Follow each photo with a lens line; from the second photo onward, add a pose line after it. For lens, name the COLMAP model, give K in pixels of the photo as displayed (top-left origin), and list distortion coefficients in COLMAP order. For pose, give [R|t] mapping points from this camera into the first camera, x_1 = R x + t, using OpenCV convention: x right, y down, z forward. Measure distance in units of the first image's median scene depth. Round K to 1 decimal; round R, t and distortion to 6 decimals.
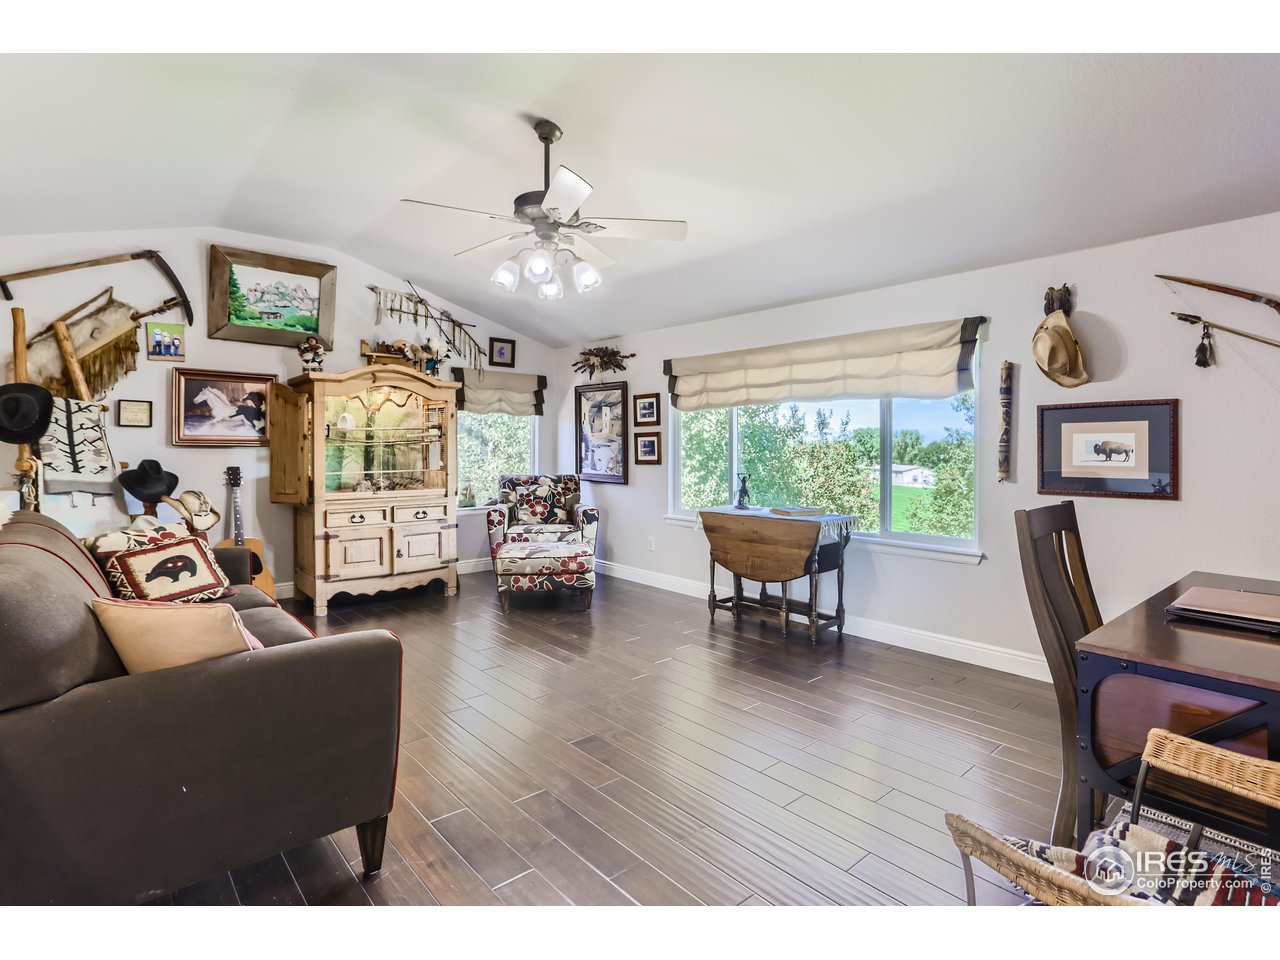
lens RADIAL K [[640.1, 0, 632.5], [0, 640.1, 441.8], [0, 0, 1]] dist [-0.013991, 0.000416]
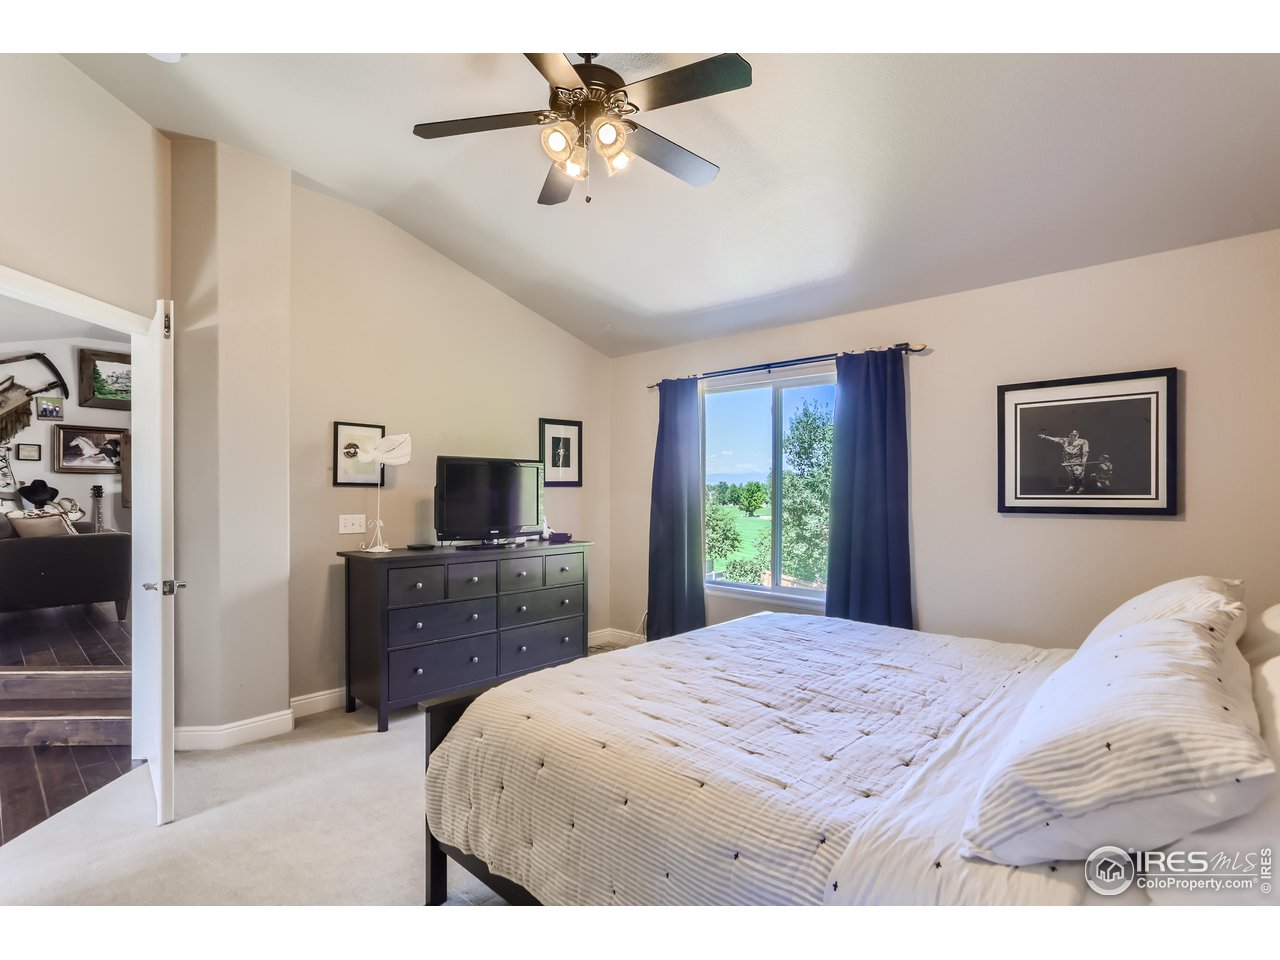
lens RADIAL K [[634.7, 0, 663.7], [0, 634.7, 489.6], [0, 0, 1]] dist [-0.016490, 0.003992]
pose [[0.992634, 0.002537, 0.121129, 0.665846], [-0.003562, 0.999960, 0.008248, 0.034005], [-0.121103, -0.008619, 0.992603, -0.829296]]
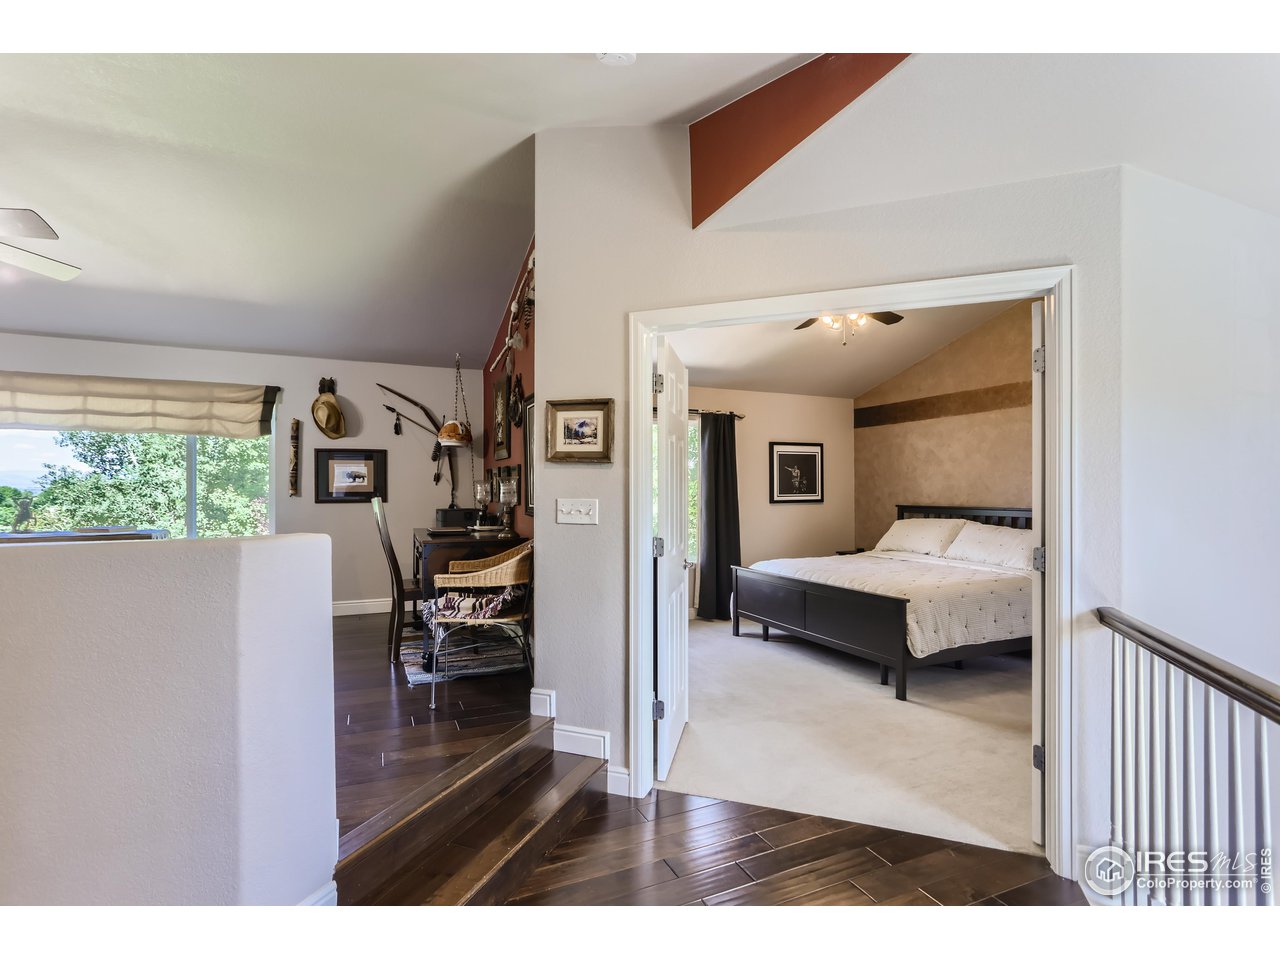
lens RADIAL K [[634.7, 0, 638.1], [0, 634.7, 485.6], [0, 0, 1]] dist [-0.016490, 0.003992]
pose [[0.294105, 0.006626, 0.955750, -0.542740], [-0.007192, 0.999963, -0.004719, 0.032123], [-0.955746, -0.005486, 0.294142, -0.218321]]
